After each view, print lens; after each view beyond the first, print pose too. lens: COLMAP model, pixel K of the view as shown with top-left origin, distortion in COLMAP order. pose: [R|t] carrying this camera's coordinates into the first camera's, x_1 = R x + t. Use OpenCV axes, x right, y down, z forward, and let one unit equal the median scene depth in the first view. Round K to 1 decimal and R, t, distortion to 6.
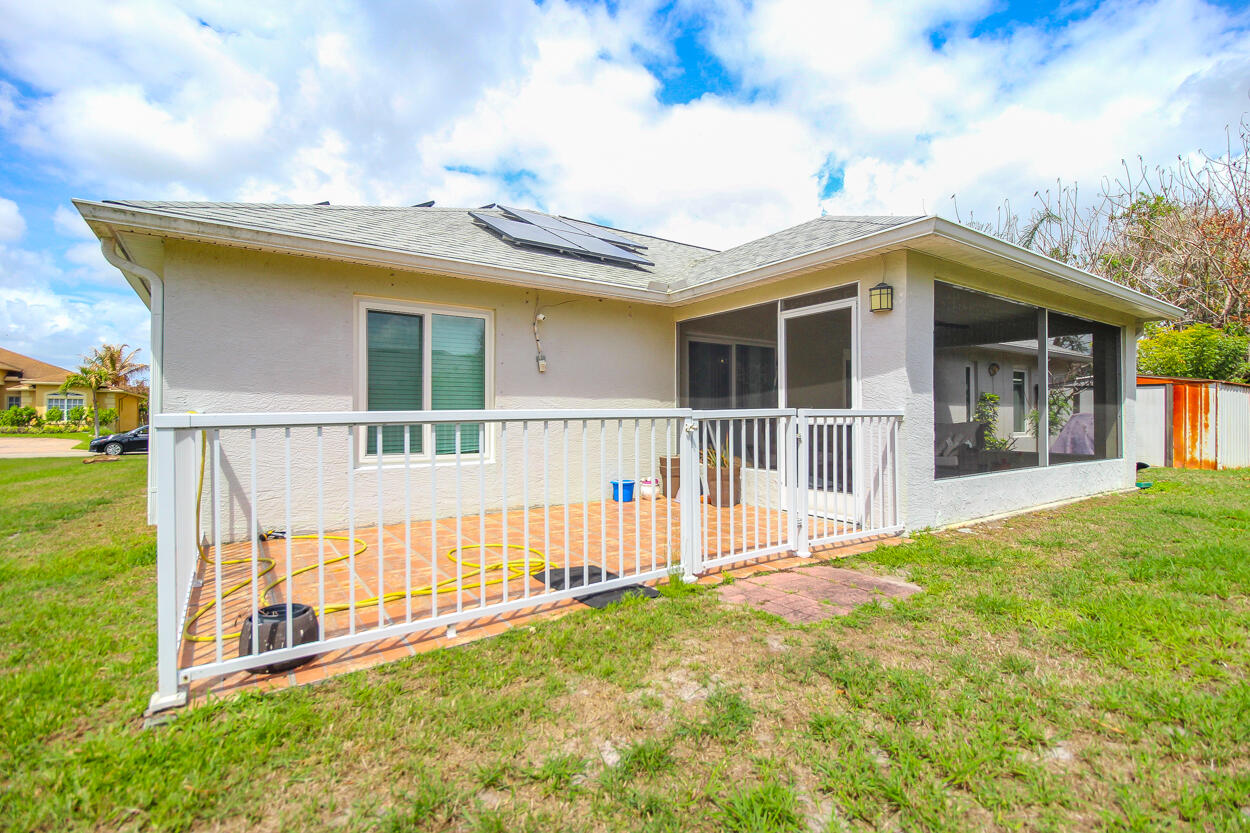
lens RADIAL K [[601.7, 0, 628.5], [0, 601.7, 411.8], [0, 0, 1]] dist [-0.001224, 0.000485]
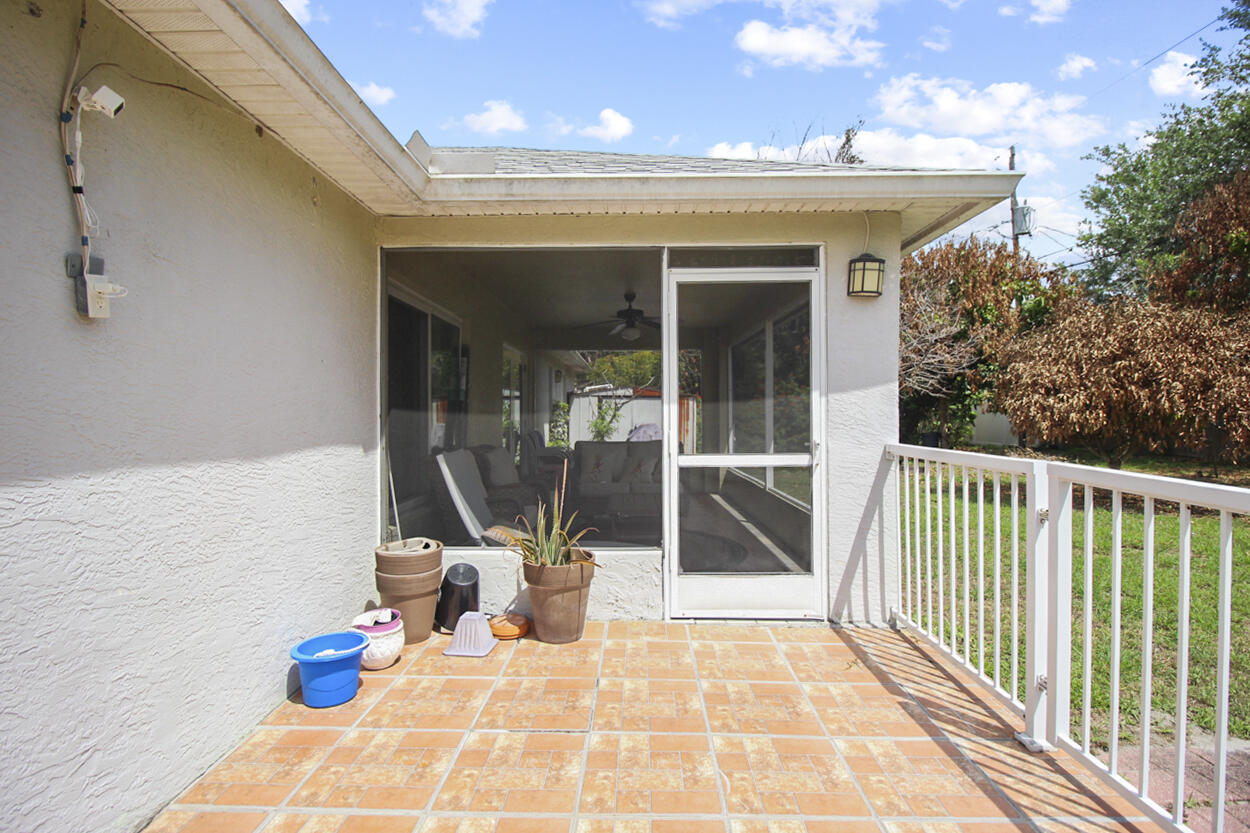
lens RADIAL K [[601.7, 0, 623.1], [0, 601.7, 412.3], [0, 0, 1]] dist [-0.001224, 0.000485]
pose [[0.566989, 0.002175, 0.823722, -0.243468], [-0.007136, 0.999972, 0.002272, -0.030572], [-0.823694, -0.007166, 0.566989, 0.715012]]
